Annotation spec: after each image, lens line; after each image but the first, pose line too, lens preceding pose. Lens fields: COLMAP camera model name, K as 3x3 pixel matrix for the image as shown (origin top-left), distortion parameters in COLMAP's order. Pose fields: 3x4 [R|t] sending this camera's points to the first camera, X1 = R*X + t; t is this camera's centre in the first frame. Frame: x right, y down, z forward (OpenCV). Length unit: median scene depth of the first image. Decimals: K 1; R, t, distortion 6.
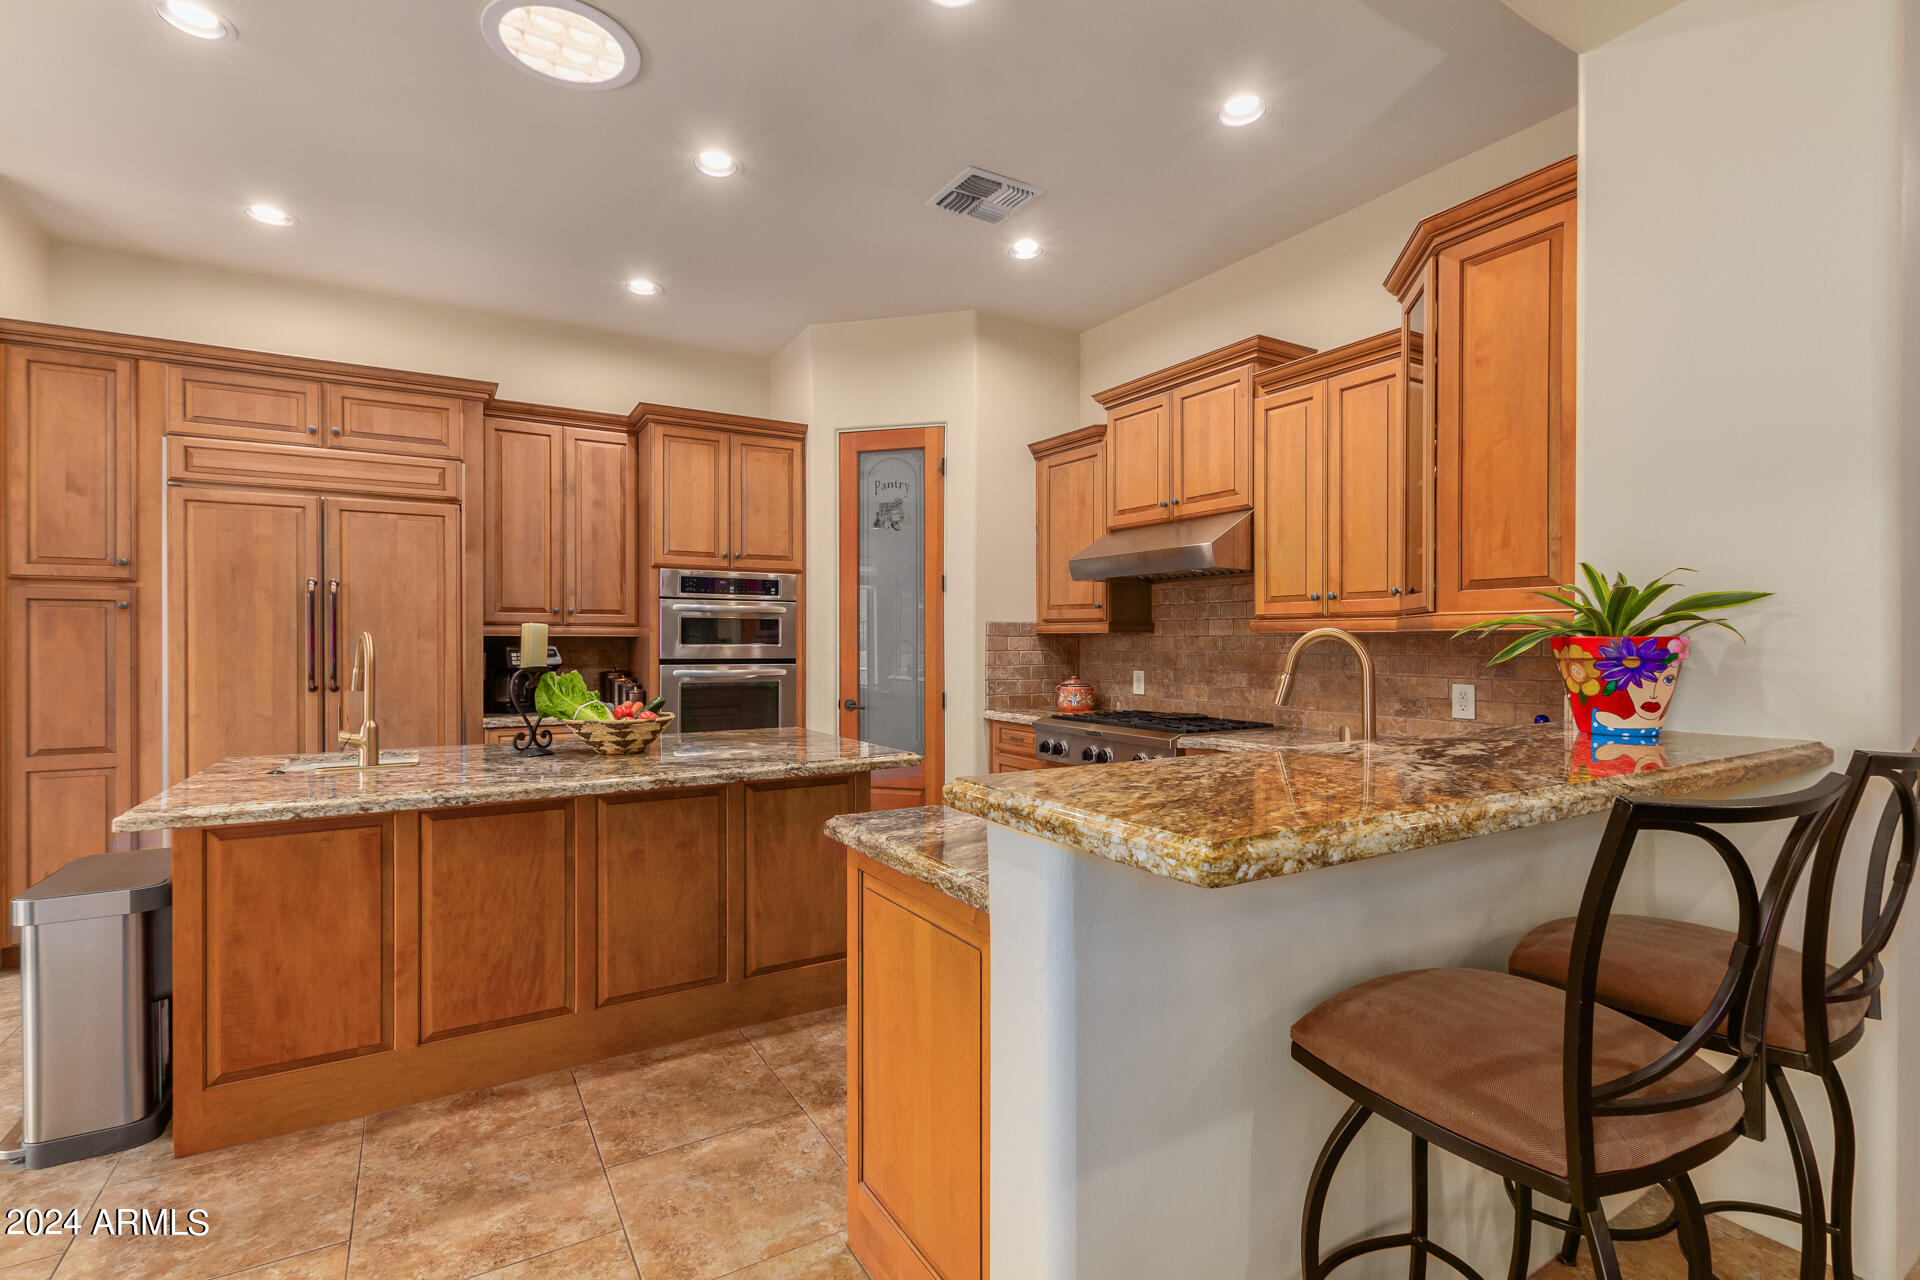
lens RADIAL K [[885.8, 0, 967.8], [0, 885.8, 645.3], [0, 0, 1]] dist [0.005451, -0.001723]
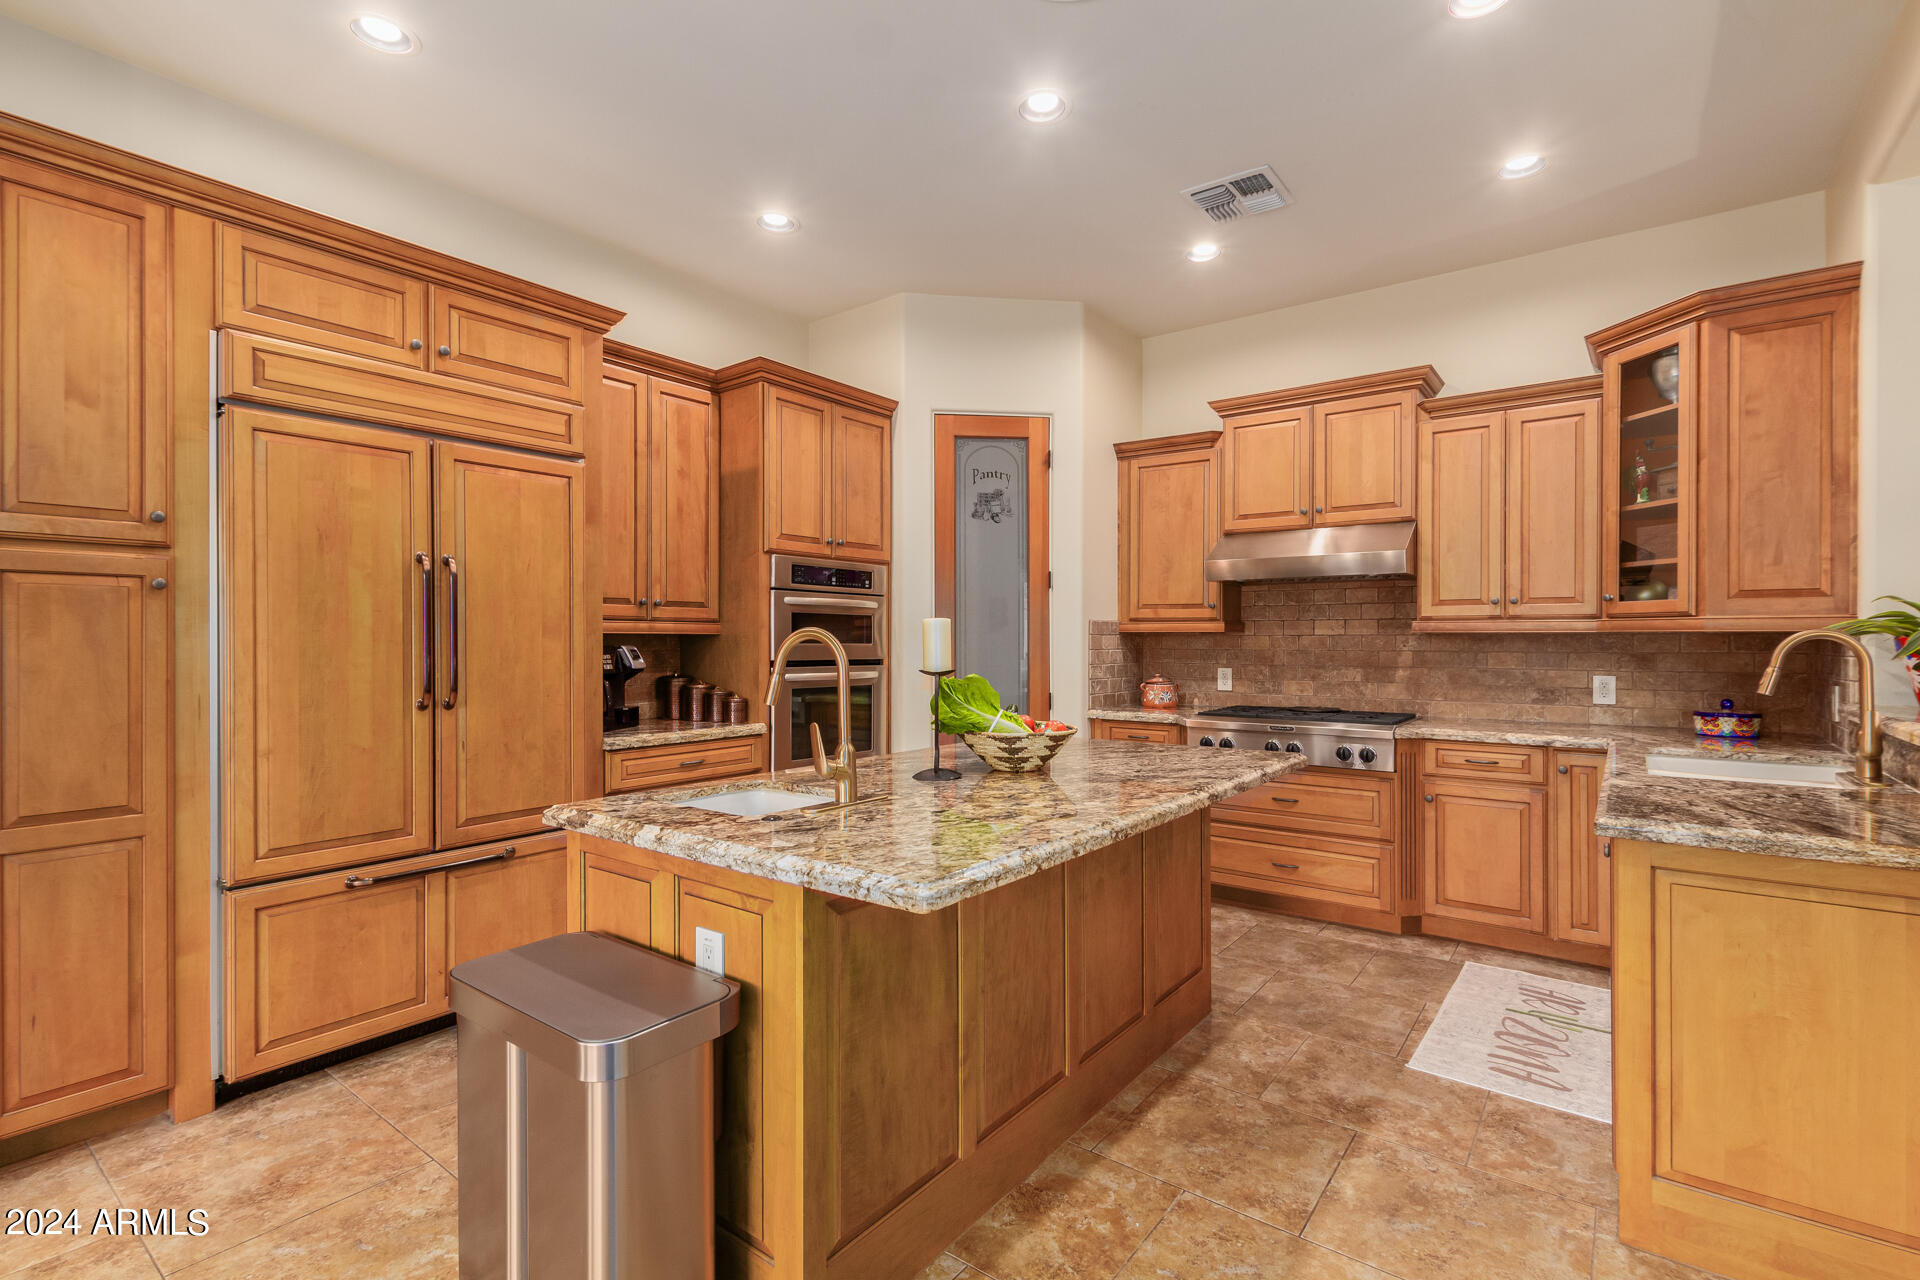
lens RADIAL K [[885.8, 0, 965.0], [0, 885.8, 642.7], [0, 0, 1]] dist [0.005451, -0.001723]
pose [[0.929395, -0.000934, 0.369085, -0.607389], [0.001560, 0.999998, -0.001398, -0.000566], [-0.369082, 0.001875, 0.929395, 0.174446]]
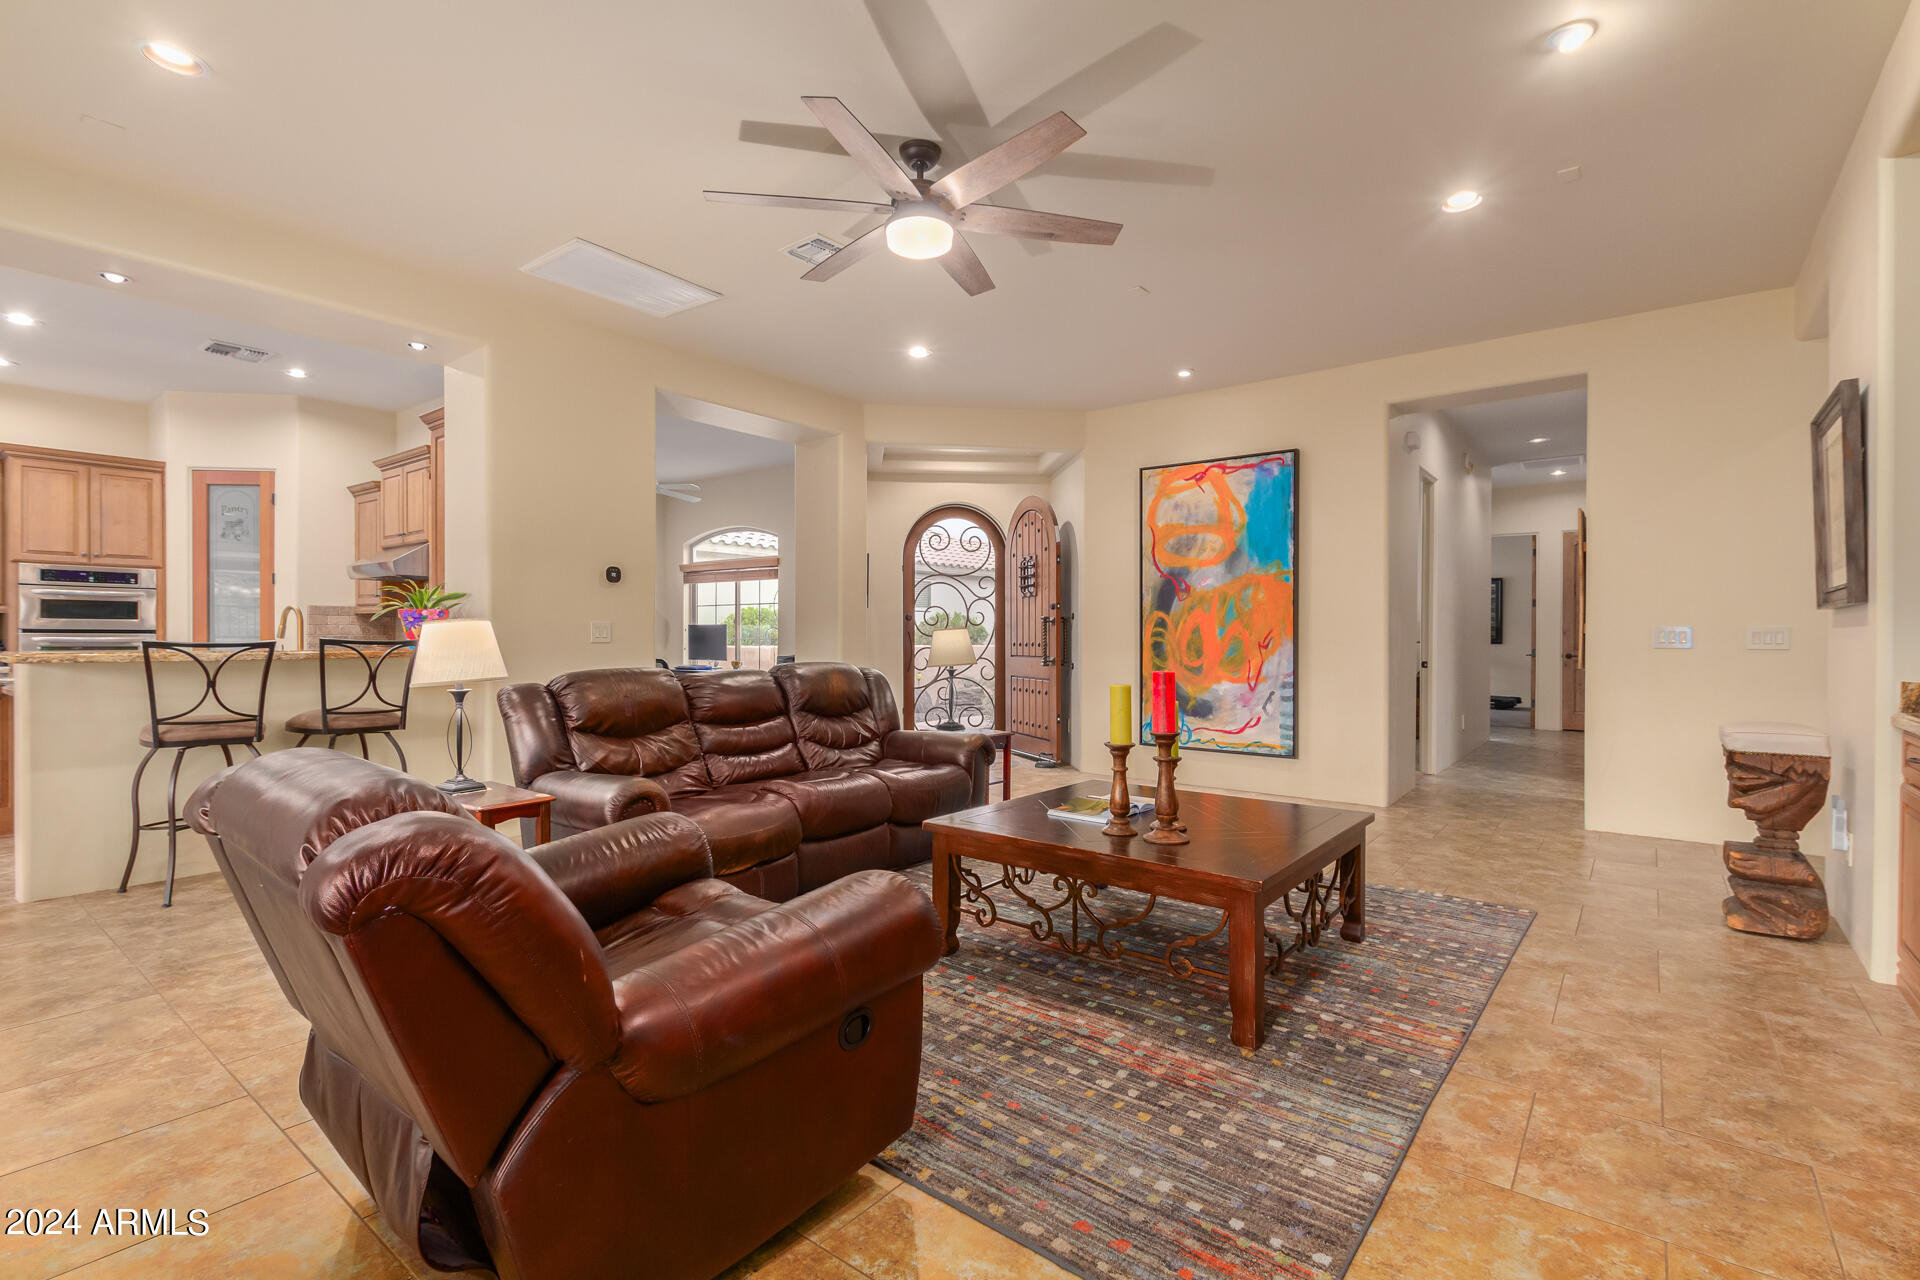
lens RADIAL K [[885.8, 0, 943.5], [0, 885.8, 634.1], [0, 0, 1]] dist [0.005451, -0.001723]
pose [[0.946675, 0.005788, 0.322139, 0.707313], [-0.004498, 0.999979, -0.004748, 0.029910], [-0.322159, 0.003046, 0.946681, -0.958454]]
